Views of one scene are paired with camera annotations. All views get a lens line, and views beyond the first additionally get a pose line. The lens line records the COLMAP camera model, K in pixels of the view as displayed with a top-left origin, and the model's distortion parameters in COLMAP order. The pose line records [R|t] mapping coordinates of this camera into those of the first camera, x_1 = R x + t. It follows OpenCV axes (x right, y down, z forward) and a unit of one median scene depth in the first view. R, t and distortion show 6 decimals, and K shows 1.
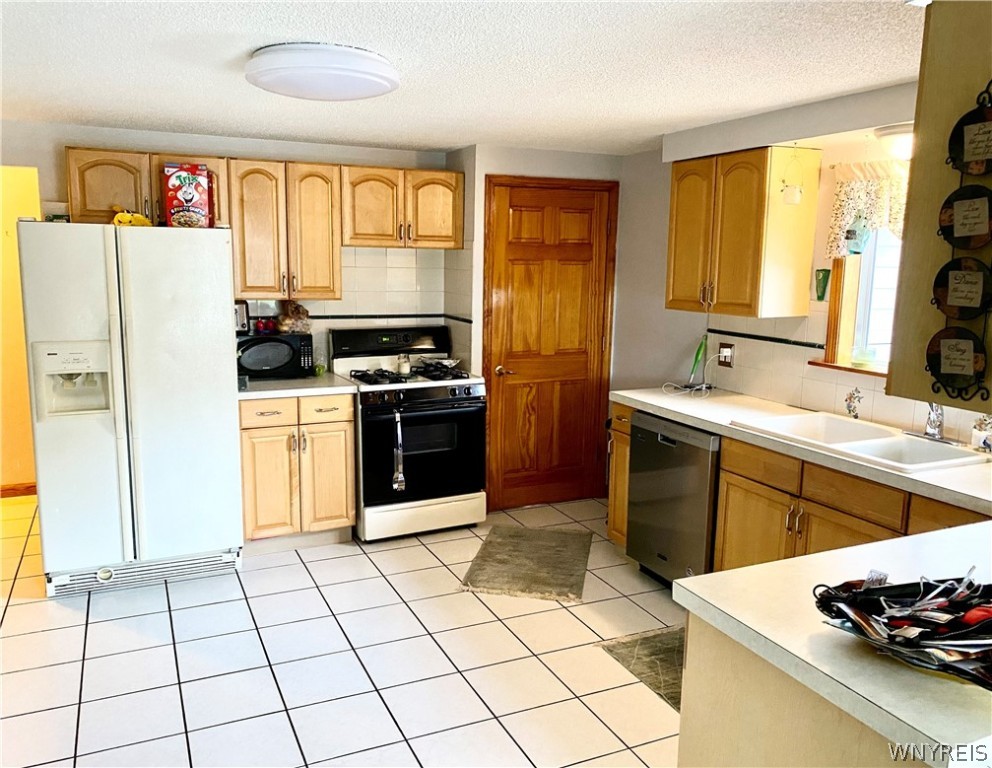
lens RADIAL K [[805.7, 0, 495.7], [0, 805.7, 384.7], [0, 0, 1]] dist [-0.007831, -0.002533]
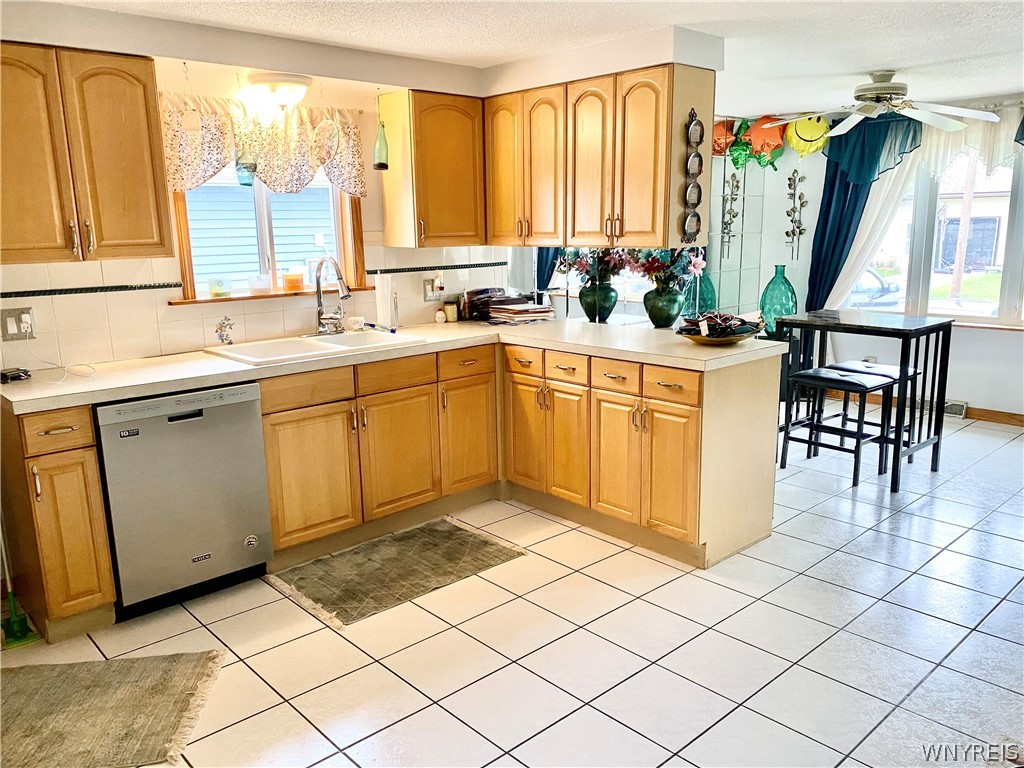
lens RADIAL K [[790.6, 0, 511.3], [0, 790.6, 381.3], [0, 0, 1]] dist [0.010371, 0.002268]
pose [[-0.295127, -0.200417, 0.934202, -0.642756], [0.166470, 0.952012, 0.256828, -0.118298], [-0.940844, 0.231313, -0.247601, 0.917261]]
